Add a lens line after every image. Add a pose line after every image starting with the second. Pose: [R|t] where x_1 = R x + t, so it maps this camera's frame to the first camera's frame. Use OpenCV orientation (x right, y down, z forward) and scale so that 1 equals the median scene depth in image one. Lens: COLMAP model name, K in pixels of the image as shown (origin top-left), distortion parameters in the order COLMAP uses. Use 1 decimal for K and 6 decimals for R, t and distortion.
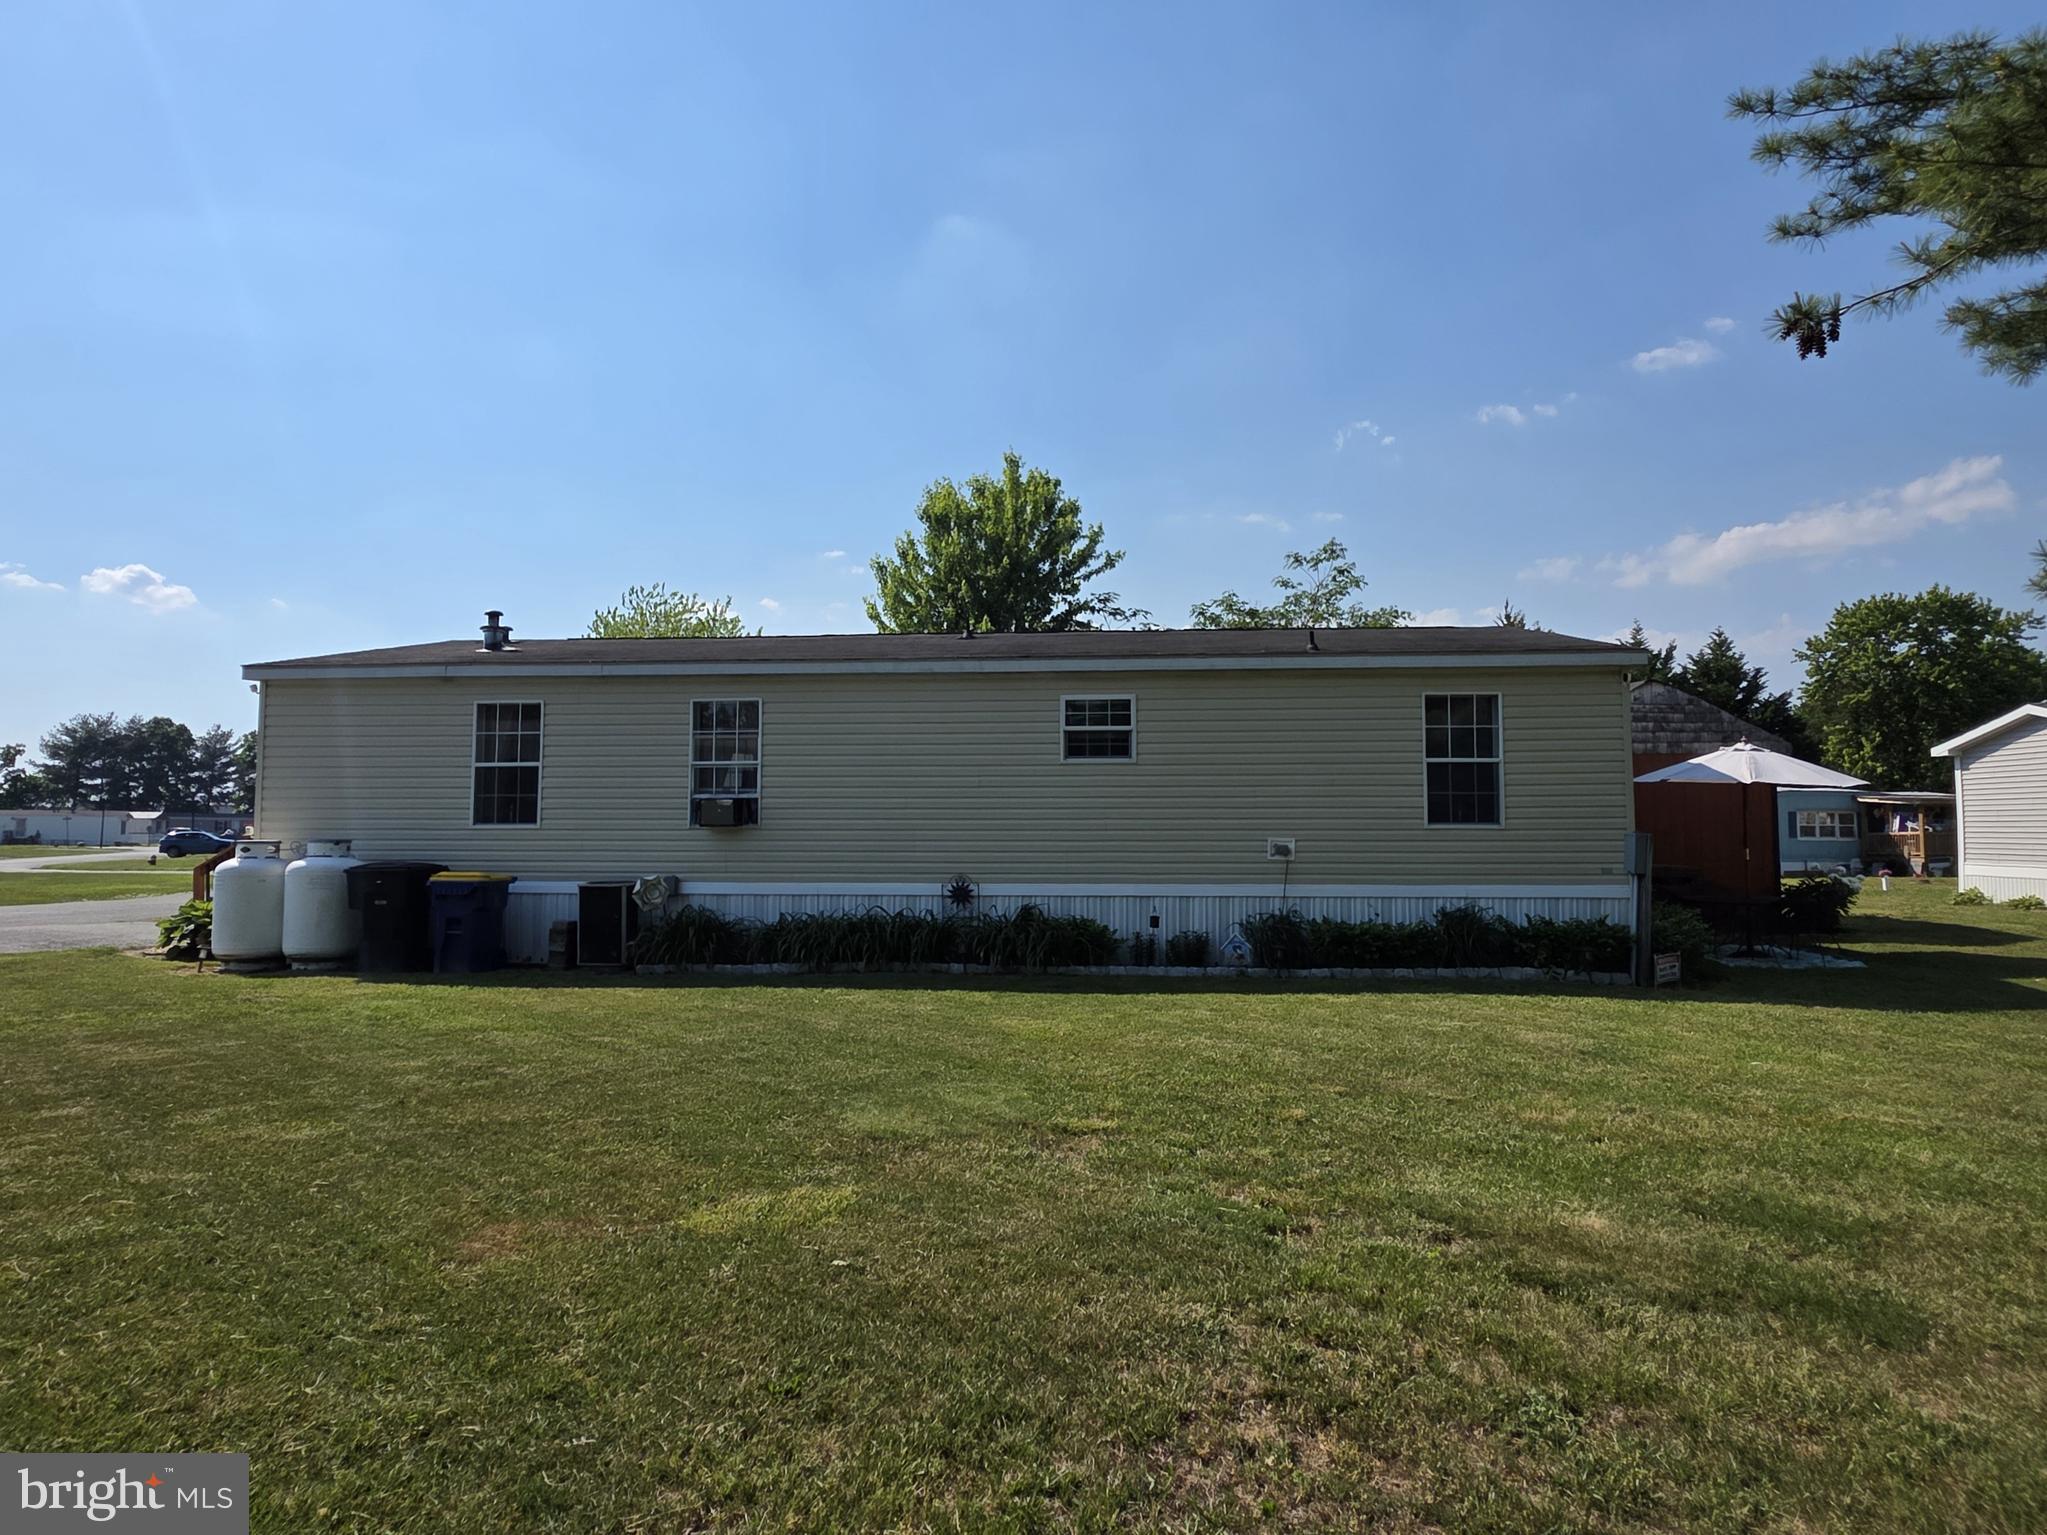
lens RADIAL K [[1205.1, 0, 1023.3], [0, 1205.1, 773.5], [0, 0, 1]] dist [0.004278, 0.003595]
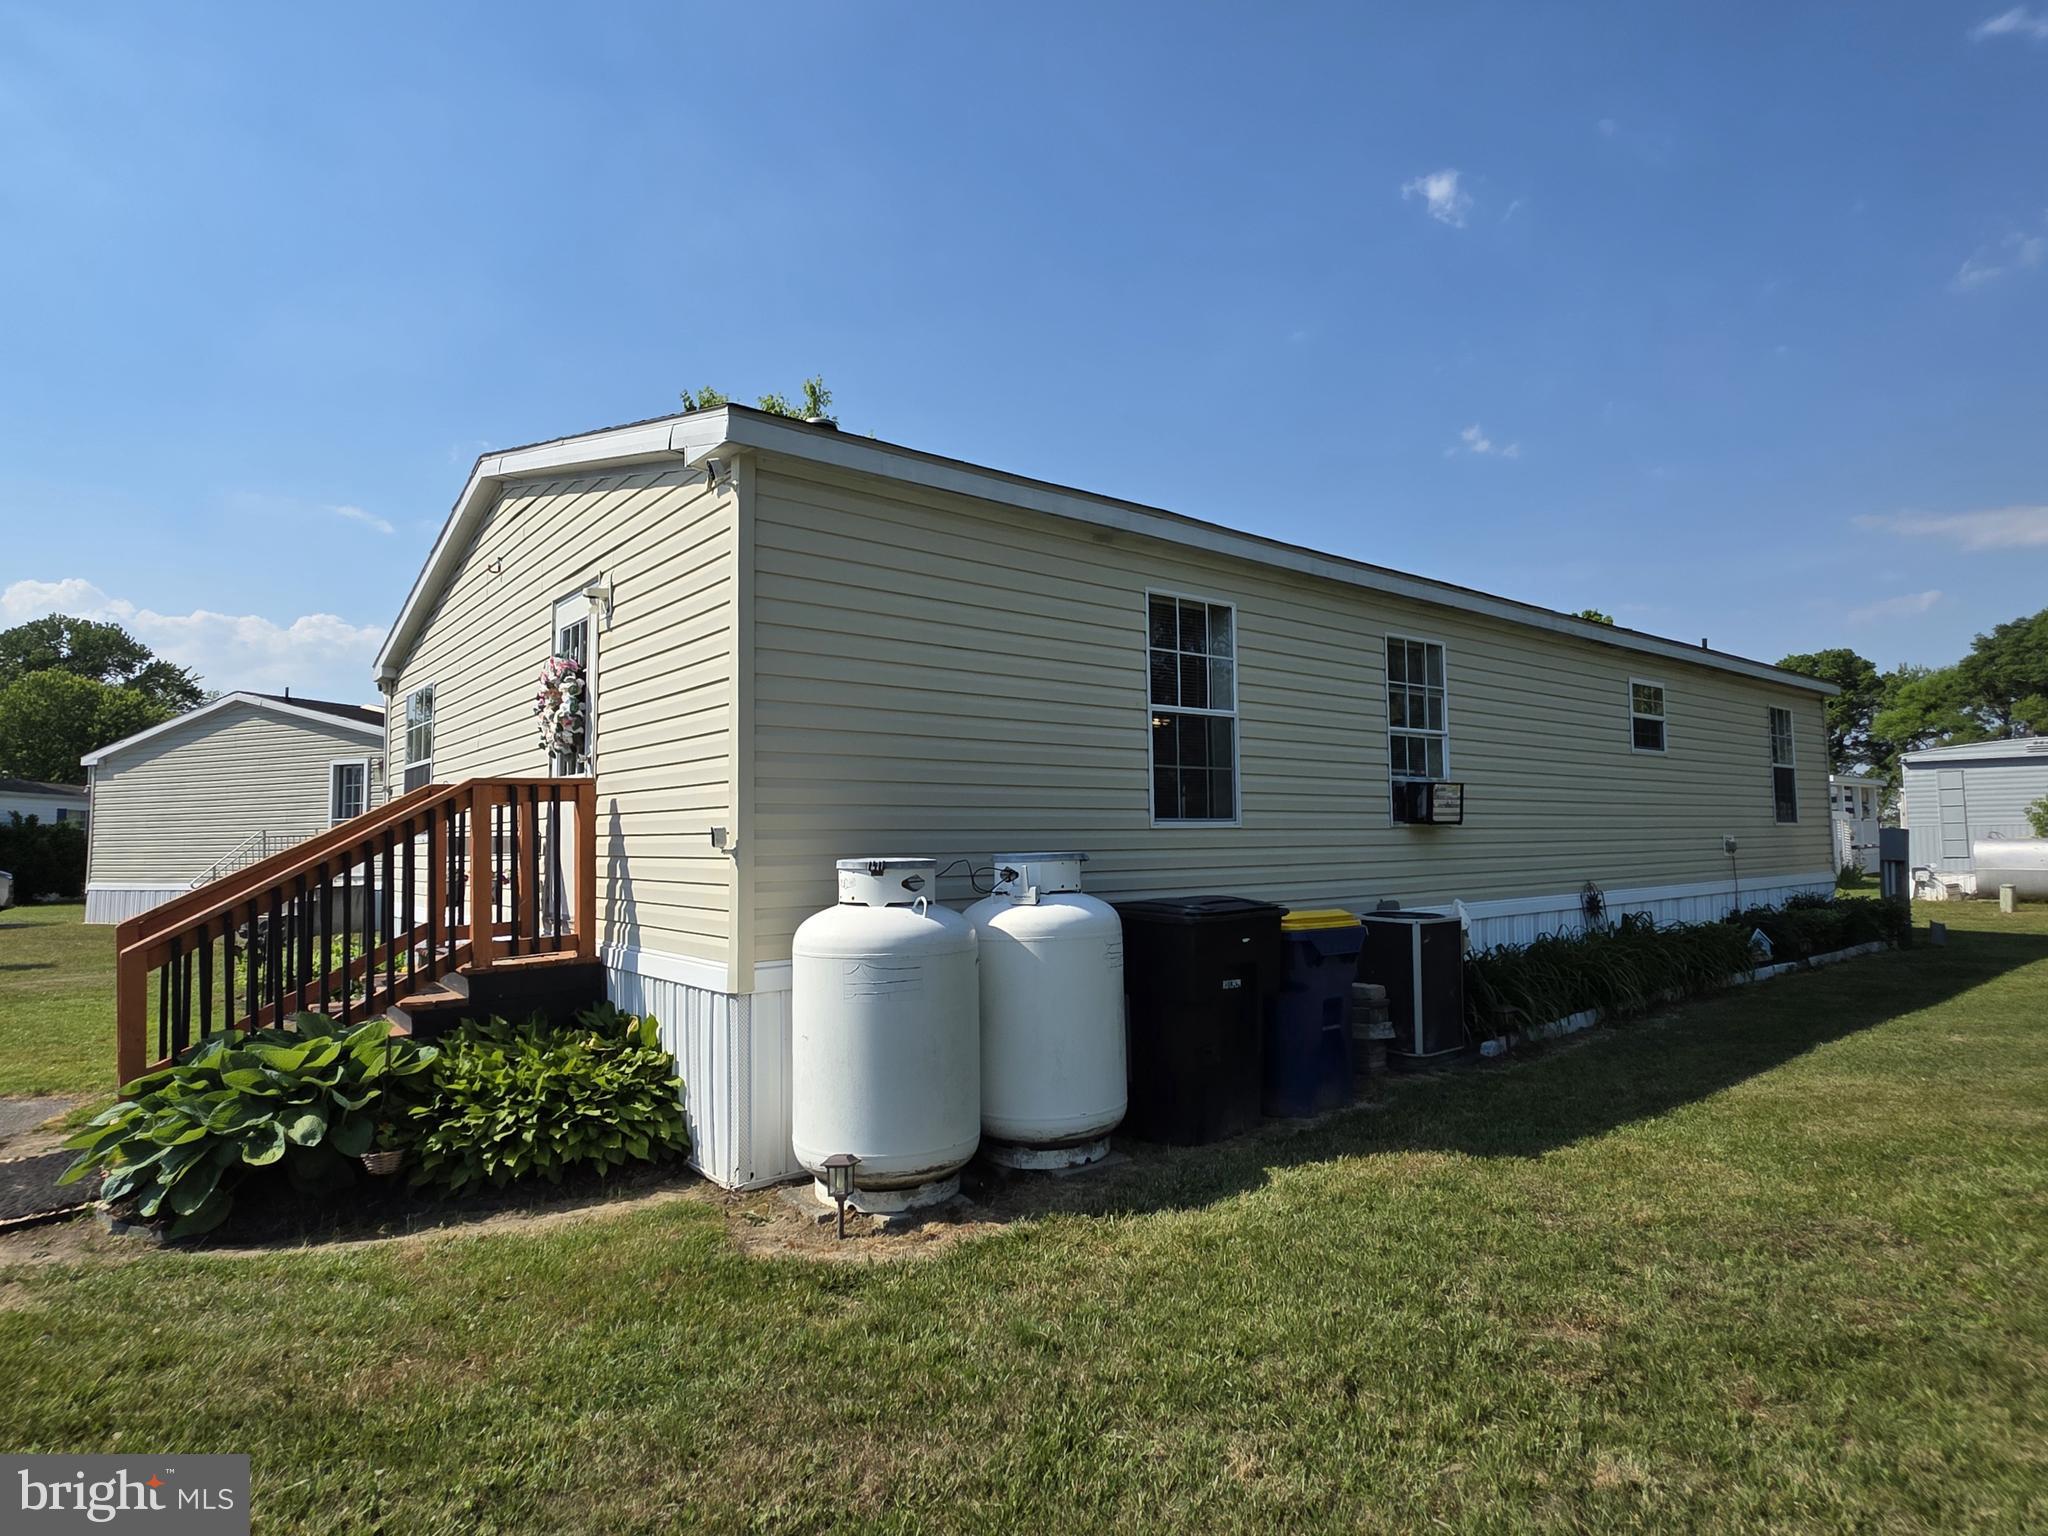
lens RADIAL K [[1098.8, 0, 1022.8], [0, 1098.8, 768.7], [0, 0, 1]] dist [-0.000169, -0.003653]
pose [[0.728678, 0.034186, 0.684003, -0.831357], [-0.023277, 0.999413, -0.025152, 0.033187], [-0.684461, 0.002406, 0.729045, 0.698736]]
